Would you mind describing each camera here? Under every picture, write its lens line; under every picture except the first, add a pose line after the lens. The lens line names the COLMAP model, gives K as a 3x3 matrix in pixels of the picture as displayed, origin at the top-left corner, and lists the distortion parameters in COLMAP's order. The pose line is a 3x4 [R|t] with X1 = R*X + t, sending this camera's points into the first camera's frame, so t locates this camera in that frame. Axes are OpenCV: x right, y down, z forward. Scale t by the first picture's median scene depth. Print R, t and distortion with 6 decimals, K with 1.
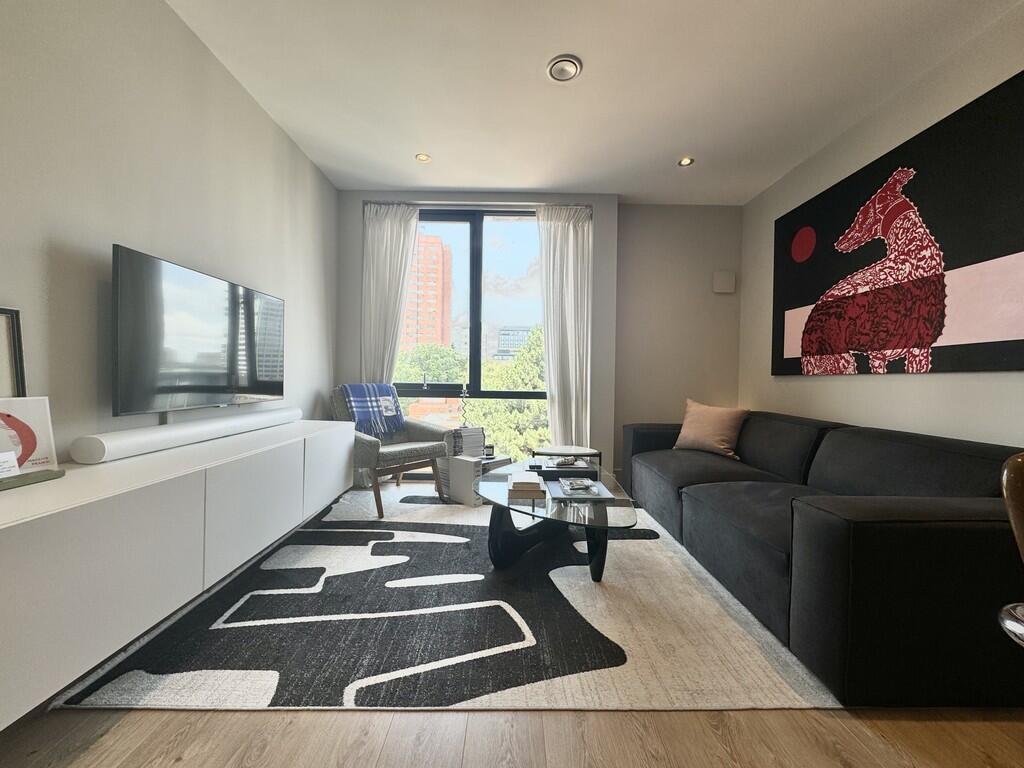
lens RADIAL K [[406.9, 0, 512.5], [0, 406.9, 382.0], [0, 0, 1]] dist [-0.000955, -0.000214]
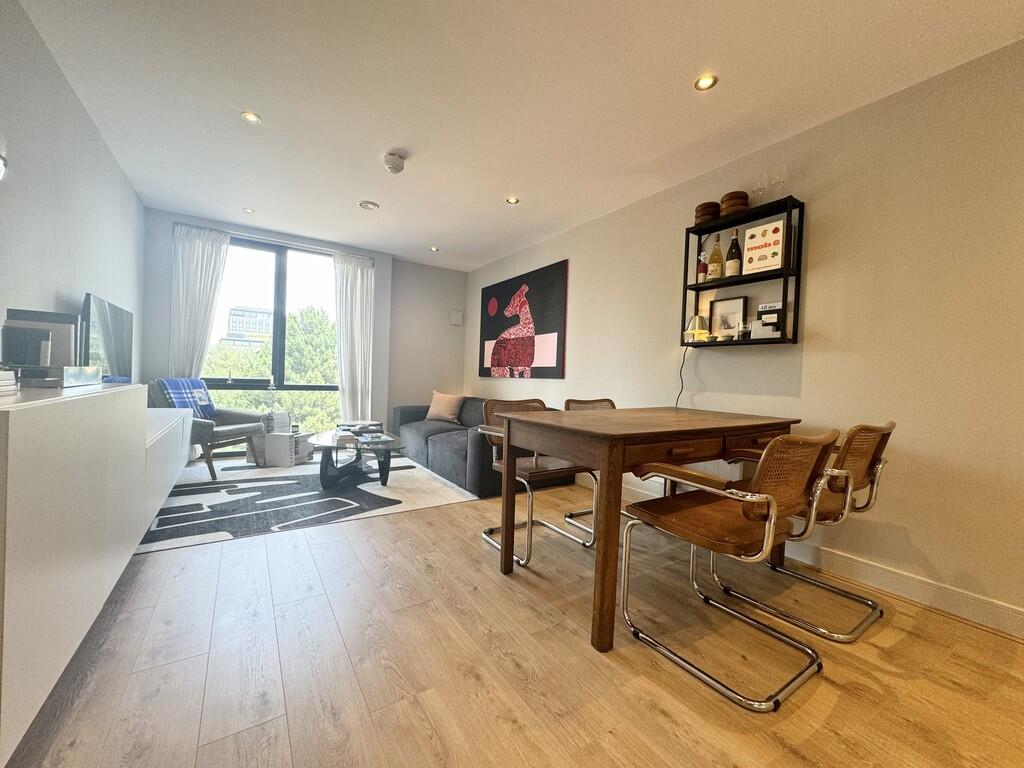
lens RADIAL K [[406.9, 0, 512.5], [0, 406.9, 382.0], [0, 0, 1]] dist [-0.000955, -0.000214]
pose [[0.837269, 0.006915, 0.546747, -0.239890], [-0.016391, 0.999788, 0.012456, -0.020175], [-0.546545, -0.019391, 0.837205, -0.656051]]
